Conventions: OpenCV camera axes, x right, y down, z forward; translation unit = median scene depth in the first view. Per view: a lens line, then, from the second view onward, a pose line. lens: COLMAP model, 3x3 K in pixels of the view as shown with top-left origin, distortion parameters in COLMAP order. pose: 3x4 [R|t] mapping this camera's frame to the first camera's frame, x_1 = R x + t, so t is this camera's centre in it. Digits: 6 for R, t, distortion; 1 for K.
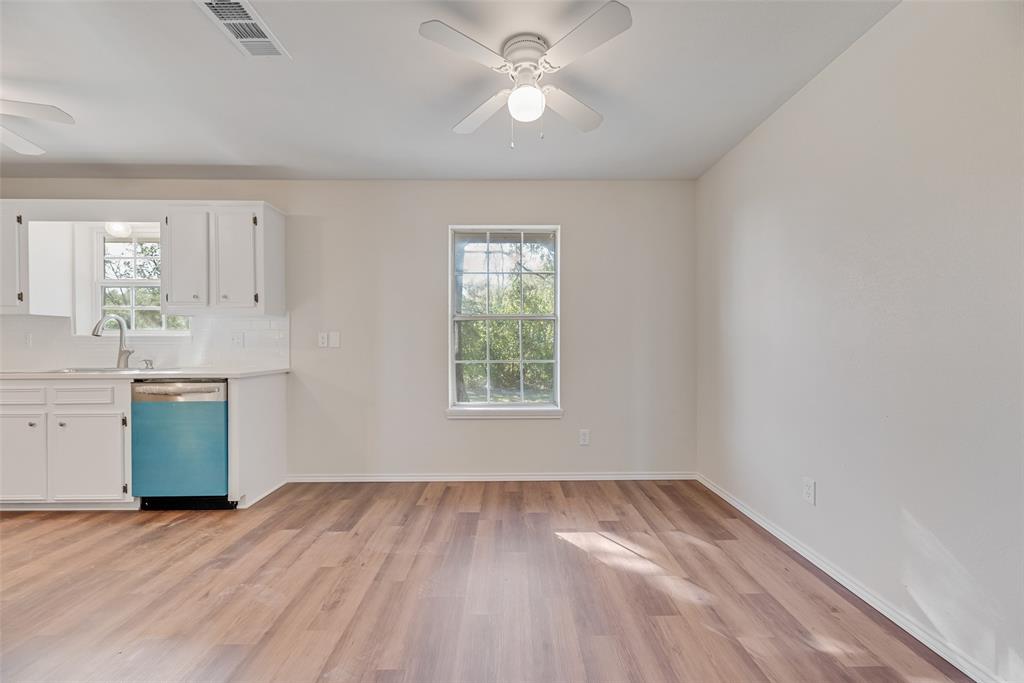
lens RADIAL K [[411.8, 0, 514.4], [0, 411.8, 346.0], [0, 0, 1]] dist [0.002198, -0.000031]
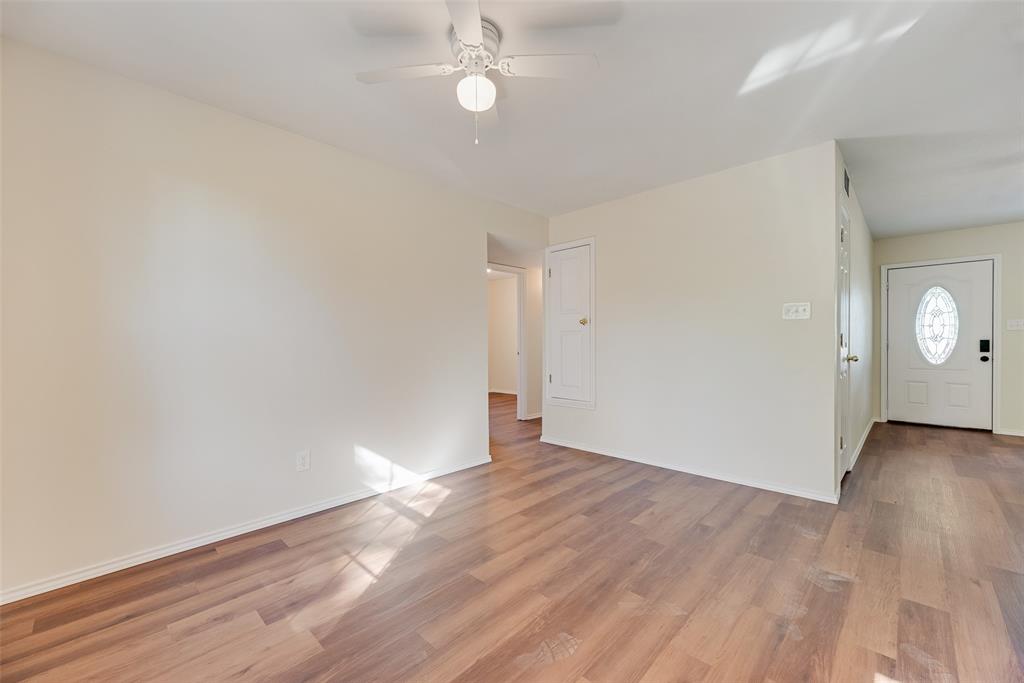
lens RADIAL K [[410.7, 0, 513.2], [0, 410.7, 345.1], [0, 0, 1]] dist [0.003181, -0.000016]
pose [[-0.708110, 0.001993, 0.706099, -0.467503], [0.015118, 0.999810, 0.012340, -0.004831], [-0.705940, 0.019413, -0.708006, 1.077185]]
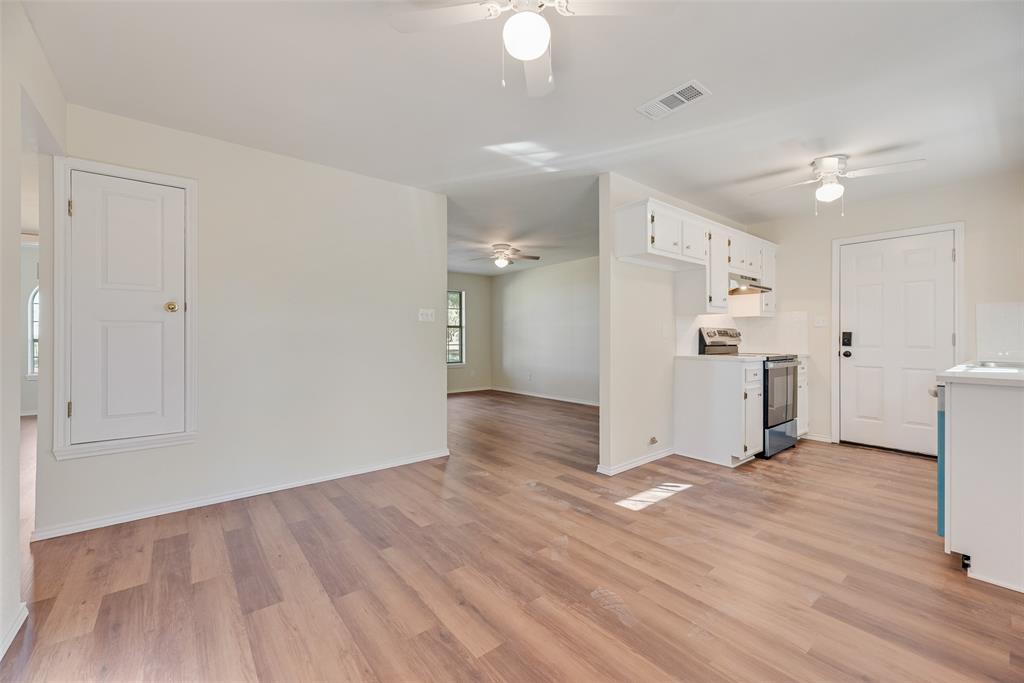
lens RADIAL K [[415.6, 0, 513.0], [0, 415.6, 336.5], [0, 0, 1]] dist [0.001965, 0.000207]
pose [[-0.786312, 0.003308, -0.617821, 0.361693], [-0.000861, 0.999979, 0.006450, -0.006115], [0.617829, 0.005603, -0.786293, 1.067465]]
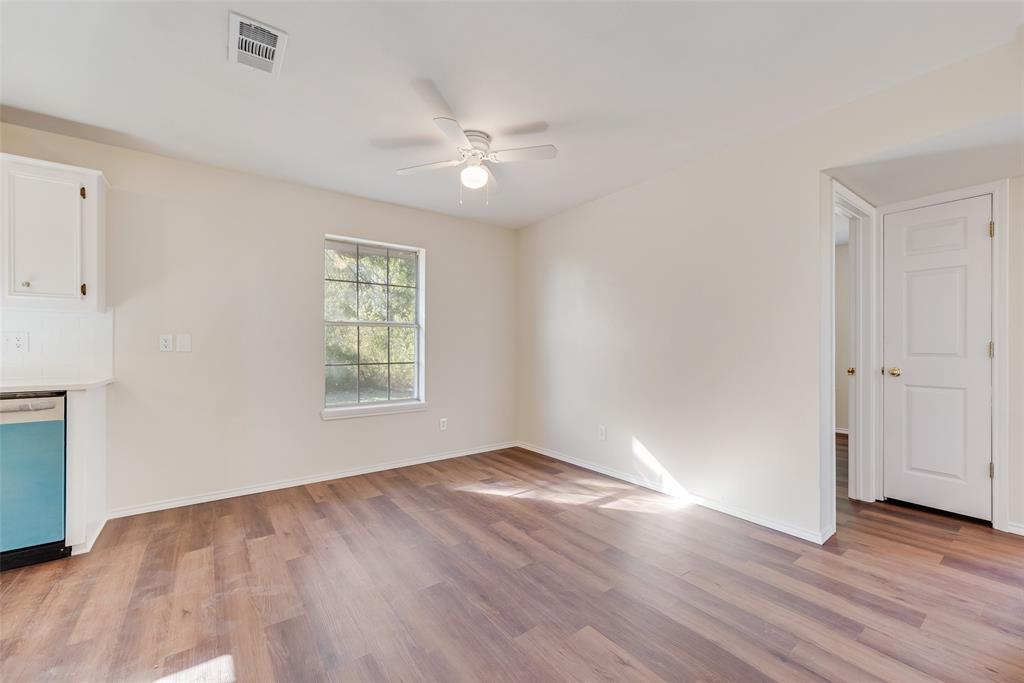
lens RADIAL K [[410.7, 0, 513.2], [0, 410.7, 345.1], [0, 0, 1]] dist [0.003181, -0.000016]
pose [[0.812602, 0.005511, 0.582792, -0.445299], [0.002234, 0.999918, -0.012571, 0.002795], [-0.582814, 0.011517, 0.812524, -0.137022]]
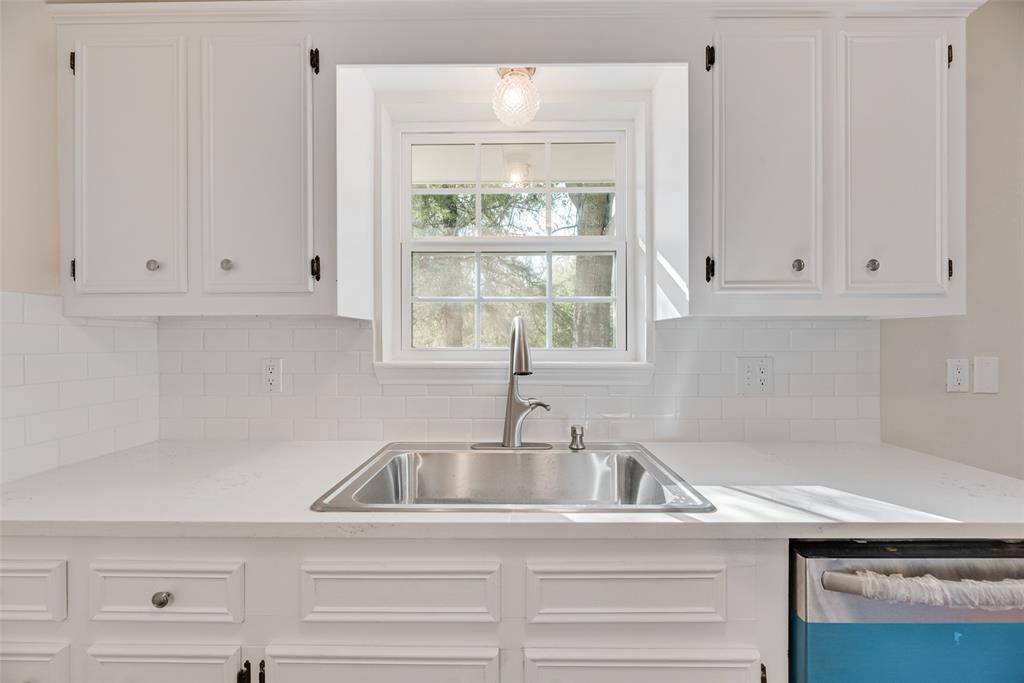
lens RADIAL K [[411.9, 0, 514.1], [0, 411.9, 340.9], [0, 0, 1]] dist [0.000516, -0.000249]
pose [[0.999579, 0.000885, -0.029000, -1.064497], [-0.001012, 0.999990, -0.004346, -0.055470], [0.028996, 0.004373, 0.999570, 0.672448]]
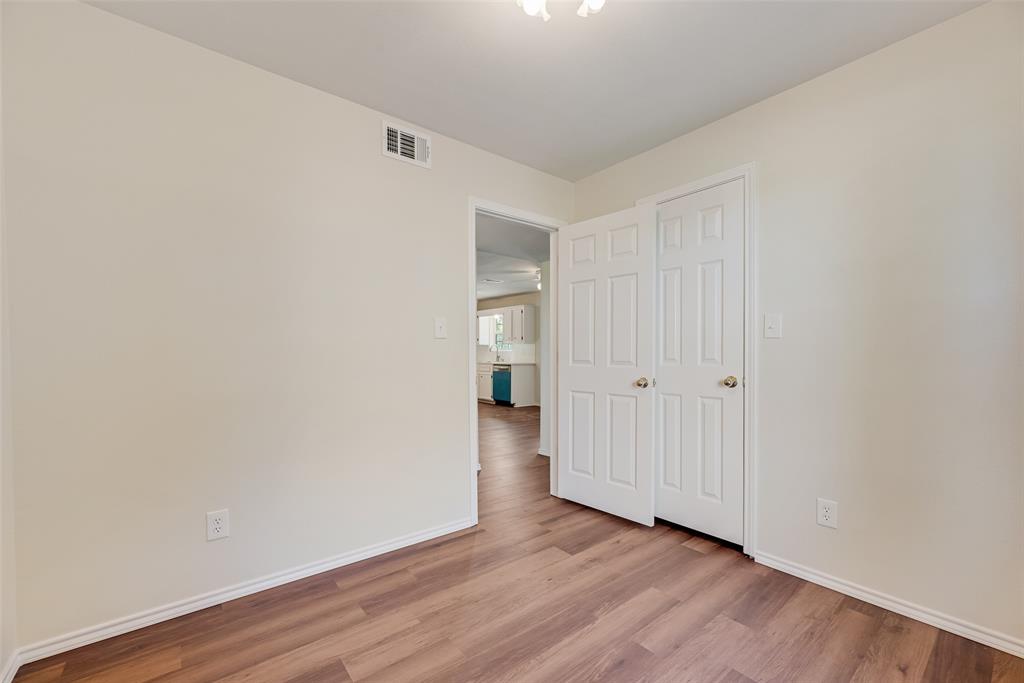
lens RADIAL K [[411.1, 0, 515.2], [0, 411.1, 349.7], [0, 0, 1]] dist [0.000378, -0.000011]
pose [[0.616176, -0.002665, -0.787604, 1.749824], [-0.006179, 0.999947, -0.008218, -0.011712], [0.787584, 0.009931, 0.616127, -0.888059]]
